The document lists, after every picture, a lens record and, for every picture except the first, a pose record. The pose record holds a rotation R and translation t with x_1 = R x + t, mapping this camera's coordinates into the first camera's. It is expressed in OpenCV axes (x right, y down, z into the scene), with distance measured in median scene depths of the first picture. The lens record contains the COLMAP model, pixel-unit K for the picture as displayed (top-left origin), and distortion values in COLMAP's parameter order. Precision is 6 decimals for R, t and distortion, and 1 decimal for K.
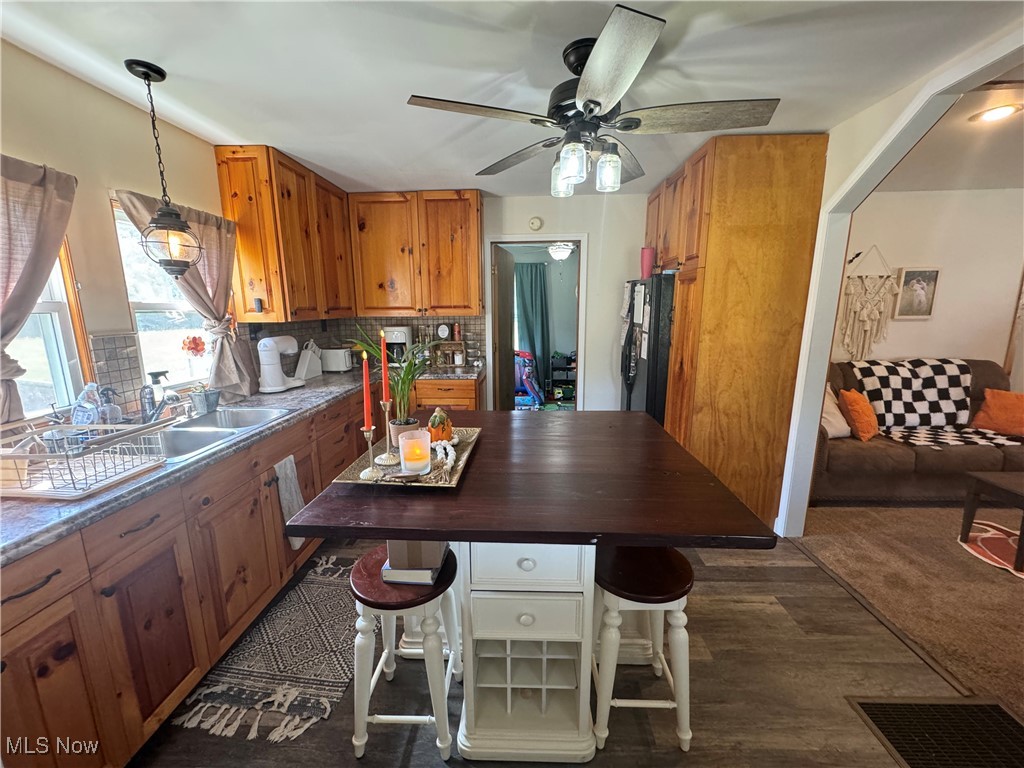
lens RADIAL K [[407.9, 0, 511.0], [0, 407.9, 384.6], [0, 0, 1]] dist [-0.001723, -0.000088]
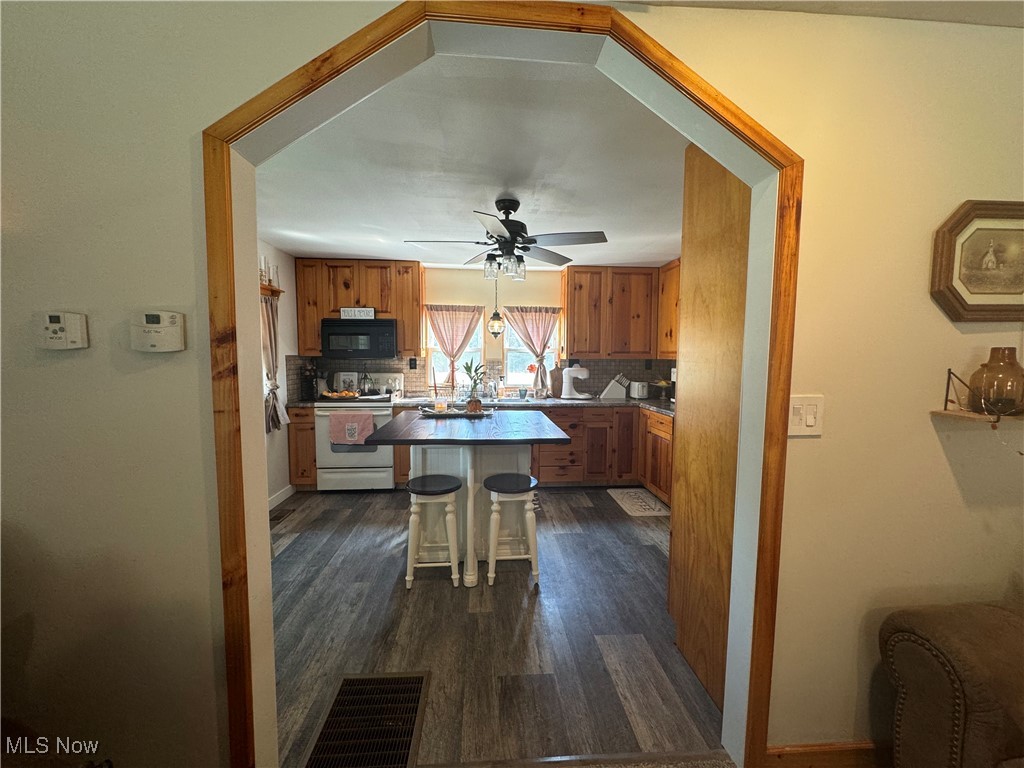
lens RADIAL K [[407.9, 0, 511.0], [0, 407.9, 384.6], [0, 0, 1]] dist [-0.001723, -0.000088]
pose [[0.117986, 0.076814, -0.990040, 0.968912], [-0.196375, 0.979119, 0.052564, -0.073910], [0.973405, 0.188217, 0.130607, 0.456408]]
